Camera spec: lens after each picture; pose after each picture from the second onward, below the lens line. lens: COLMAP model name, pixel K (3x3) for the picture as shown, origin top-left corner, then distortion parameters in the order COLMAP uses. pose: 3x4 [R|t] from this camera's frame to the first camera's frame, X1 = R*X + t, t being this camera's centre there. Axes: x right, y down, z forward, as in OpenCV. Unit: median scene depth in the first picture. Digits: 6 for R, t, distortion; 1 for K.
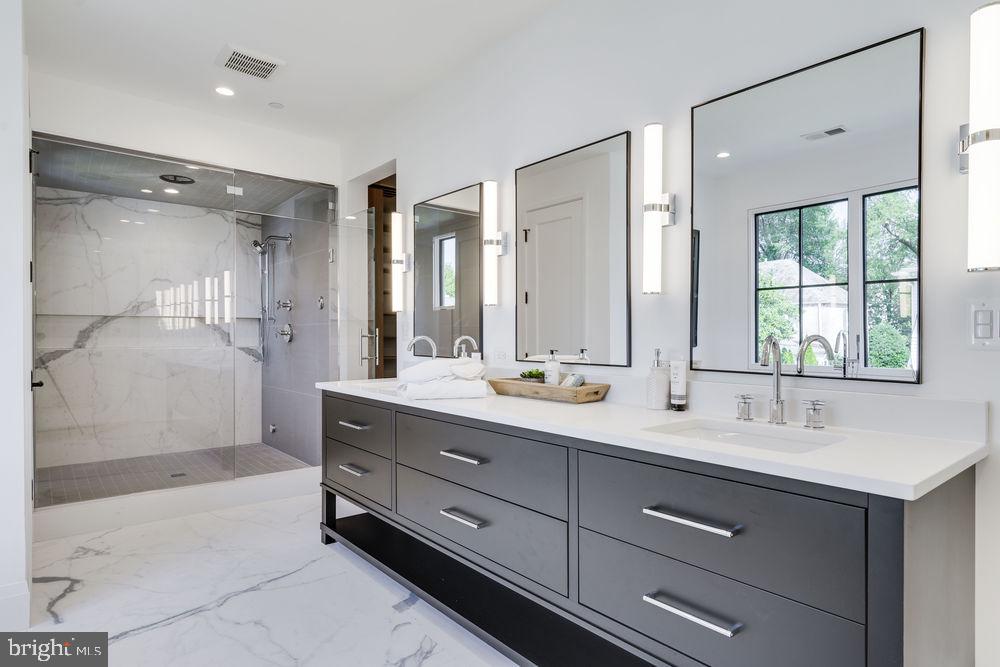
lens RADIAL K [[583.6, 0, 502.3], [0, 583.6, 331.9], [0, 0, 1]] dist [0.003410, 0.000448]
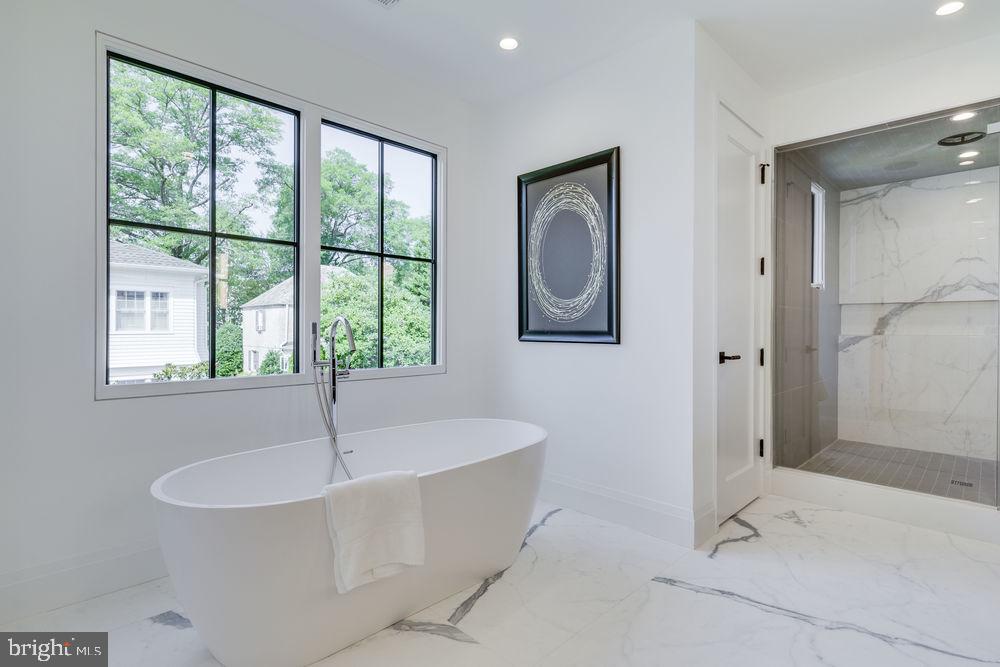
lens RADIAL K [[501.3, 0, 508.1], [0, 501.3, 318.9], [0, 0, 1]] dist [-0.002177, 0.001110]
pose [[0.097420, -0.022131, -0.994997, 0.120676], [-0.008232, 0.999701, -0.023042, 0.029836], [0.995209, 0.010436, 0.097208, 0.296908]]
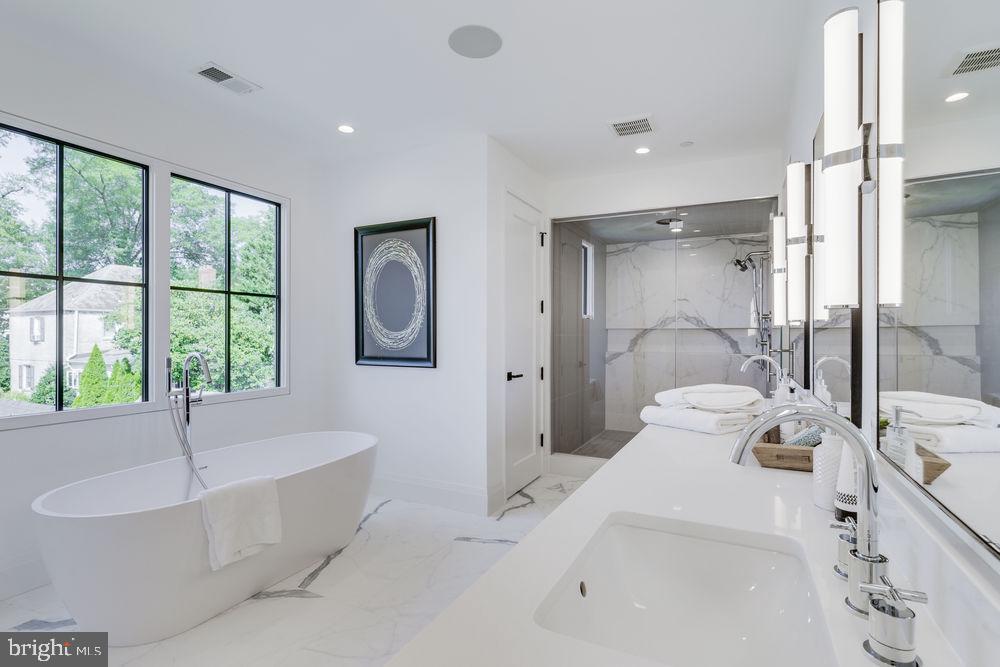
lens RADIAL K [[485.6, 0, 499.8], [0, 485.6, 332.6], [0, 0, 1]] dist [-0.000008, 0.001672]
pose [[0.391492, -0.010177, -0.920125, 0.290929], [-0.003126, 0.999918, -0.012389, -0.004656], [0.920176, 0.007727, 0.391428, 0.281489]]
